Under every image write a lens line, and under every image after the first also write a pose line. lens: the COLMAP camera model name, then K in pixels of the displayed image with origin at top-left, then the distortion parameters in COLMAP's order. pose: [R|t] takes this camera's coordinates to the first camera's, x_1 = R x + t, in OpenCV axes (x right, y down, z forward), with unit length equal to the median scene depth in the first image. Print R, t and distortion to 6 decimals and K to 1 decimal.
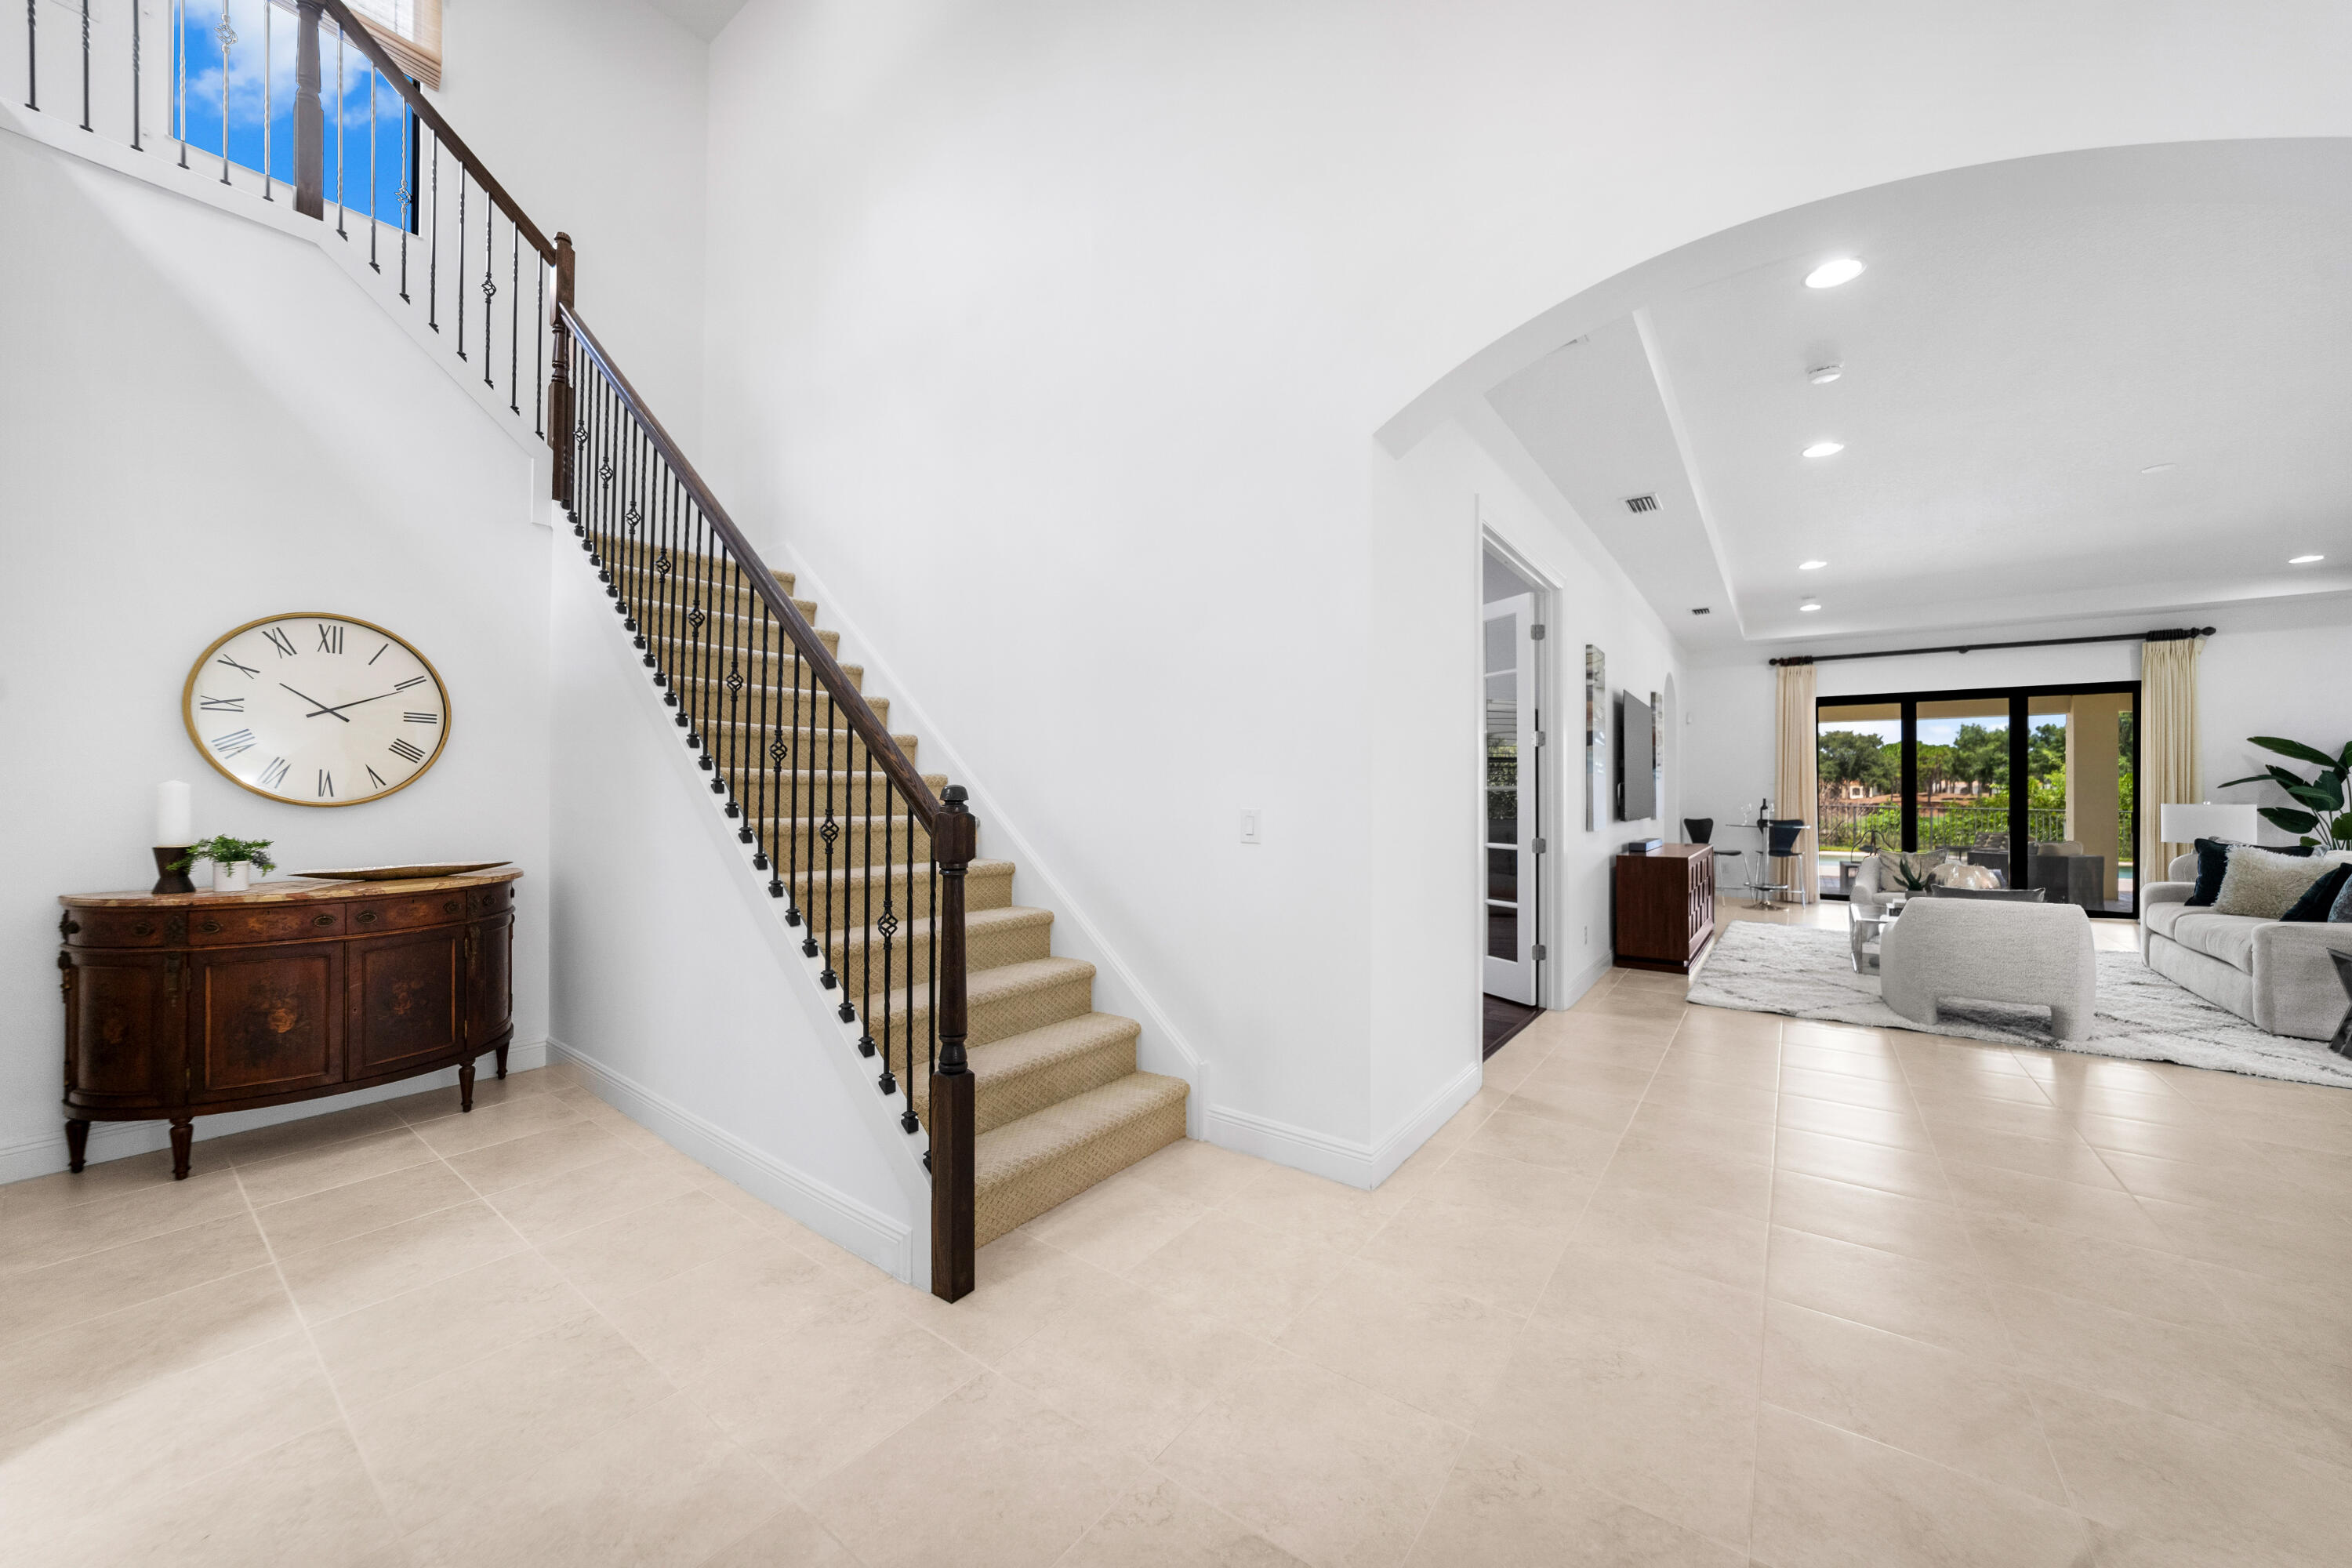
lens RADIAL K [[861.4, 0, 1171.9], [0, 861.4, 786.9], [0, 0, 1]] dist [0.006620, 0.000420]
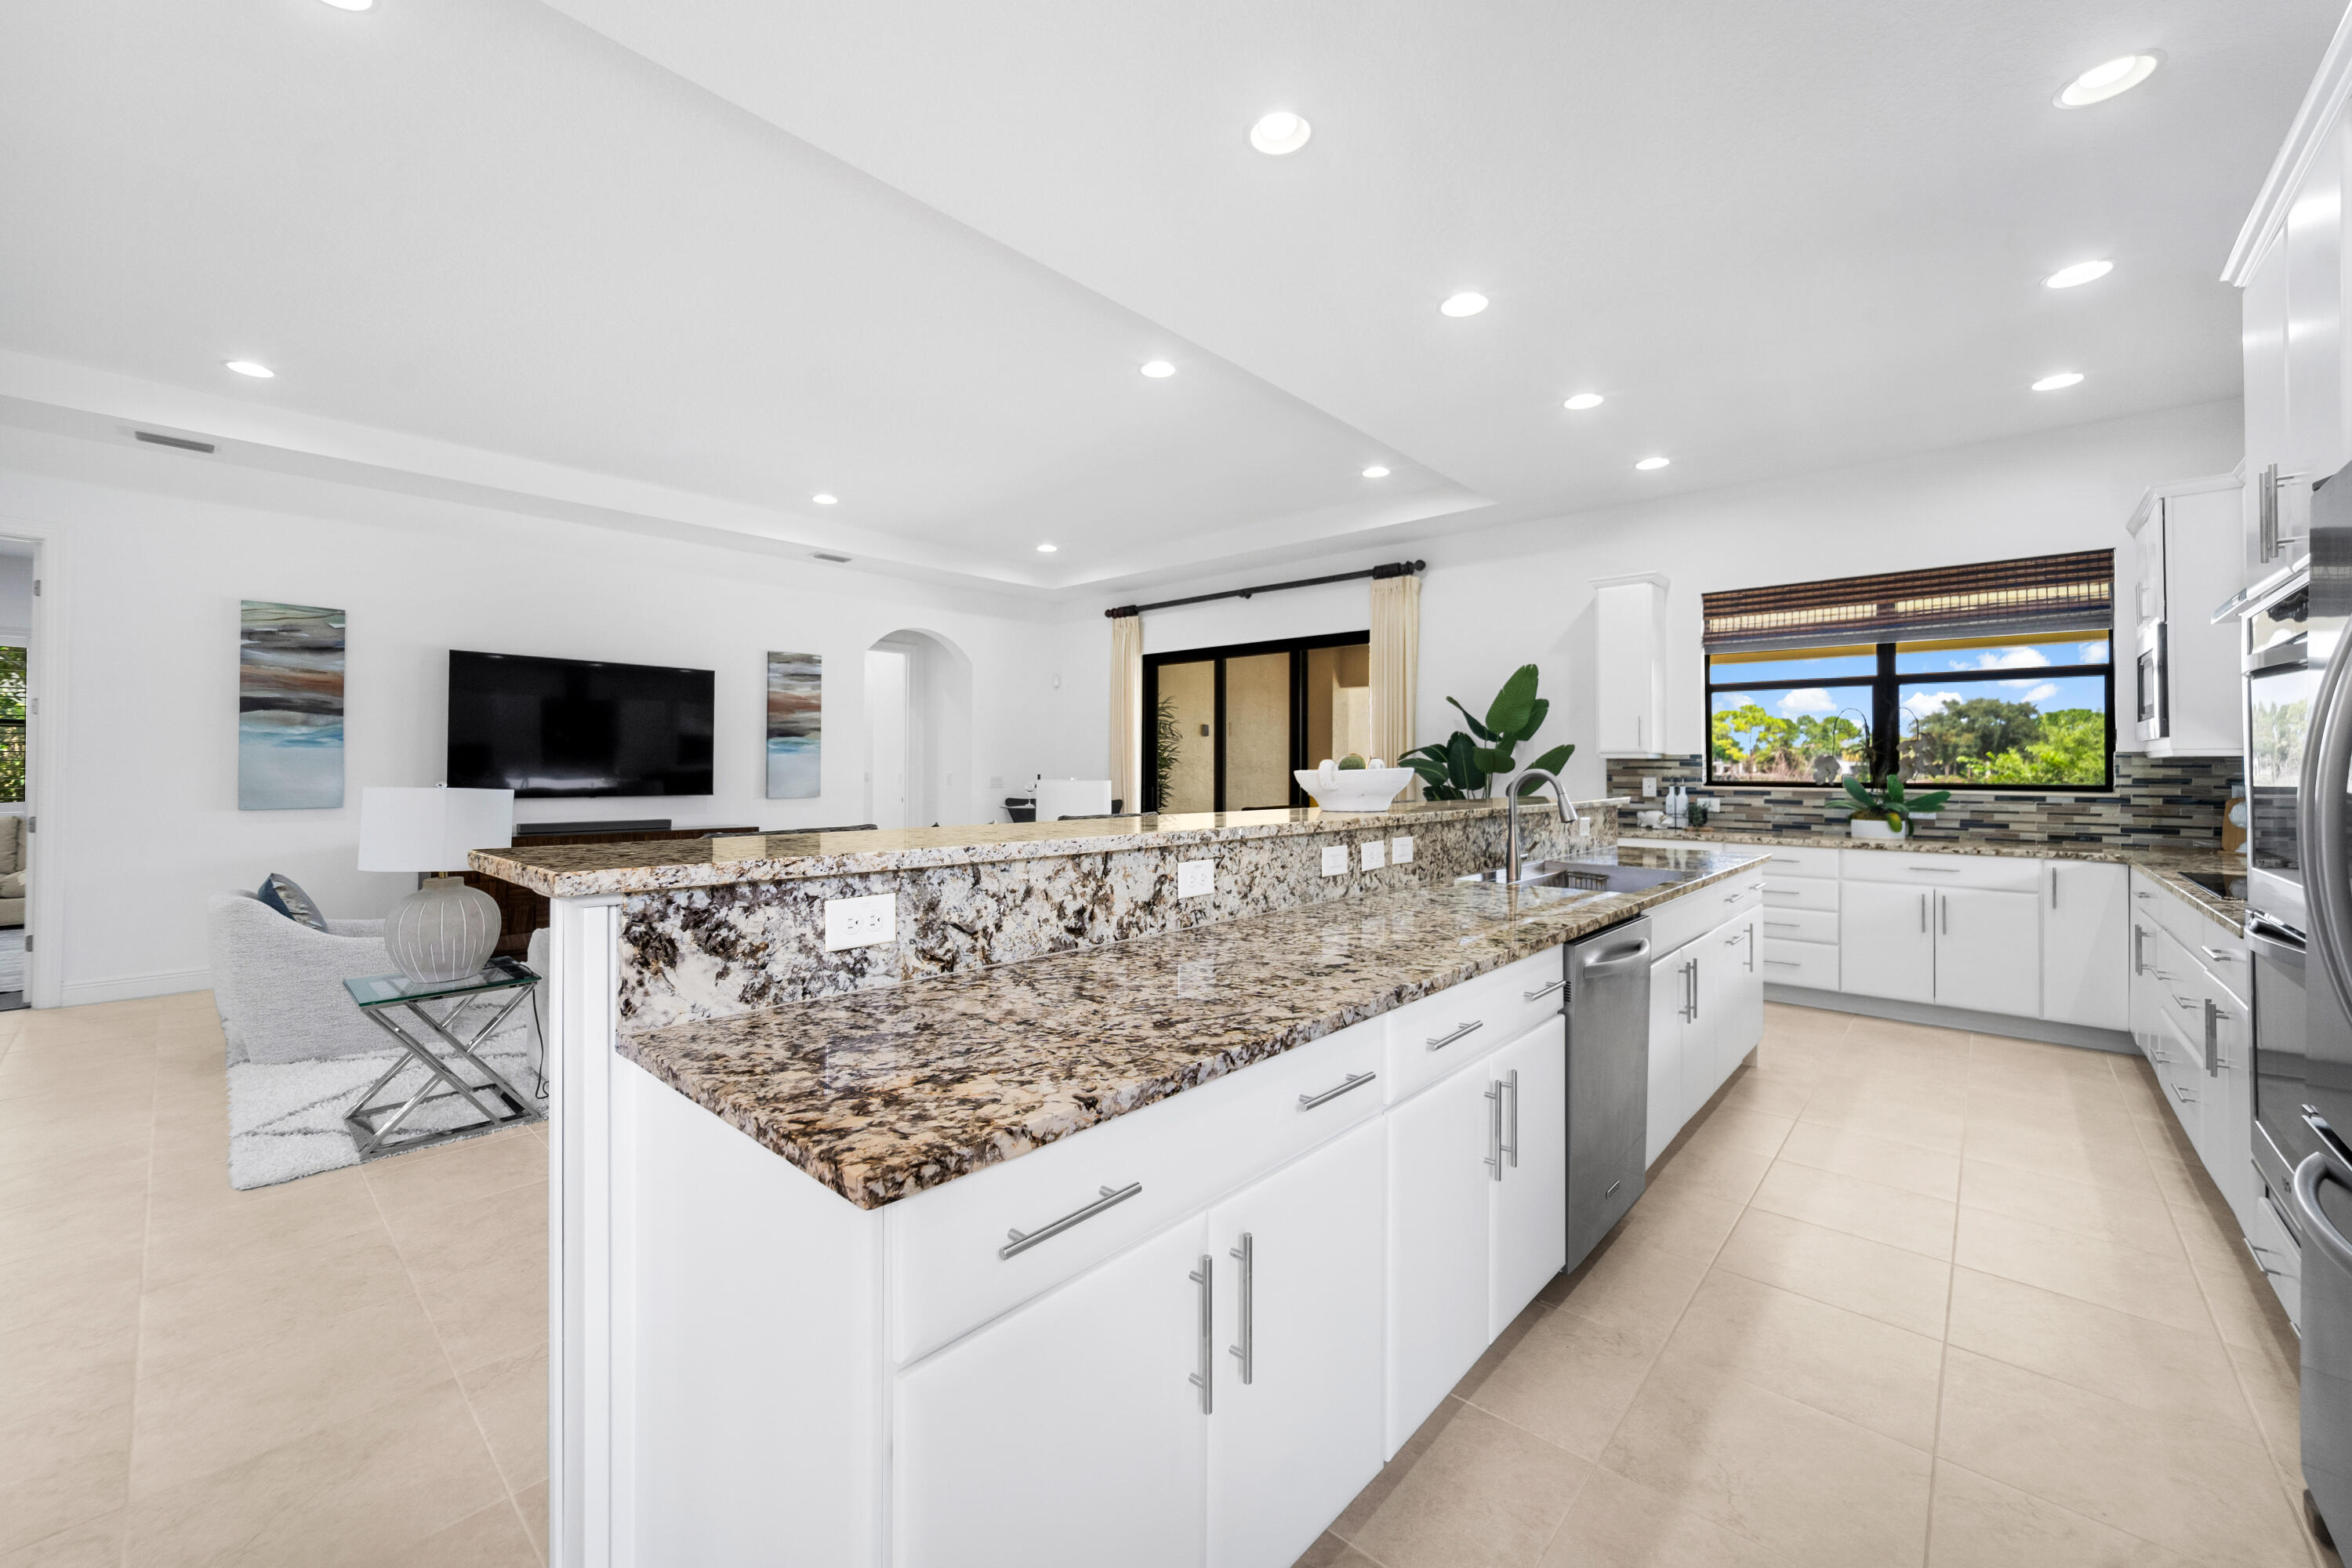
lens RADIAL K [[916.9, 0, 1152.2], [0, 916.9, 770.7], [0, 0, 1]] dist [-0.016856, 0.005169]
pose [[0.990982, 0.001226, -0.133990, 0.912551], [-0.000163, 0.999968, 0.007946, 0.002950], [0.133996, -0.007852, 0.990951, 0.114934]]
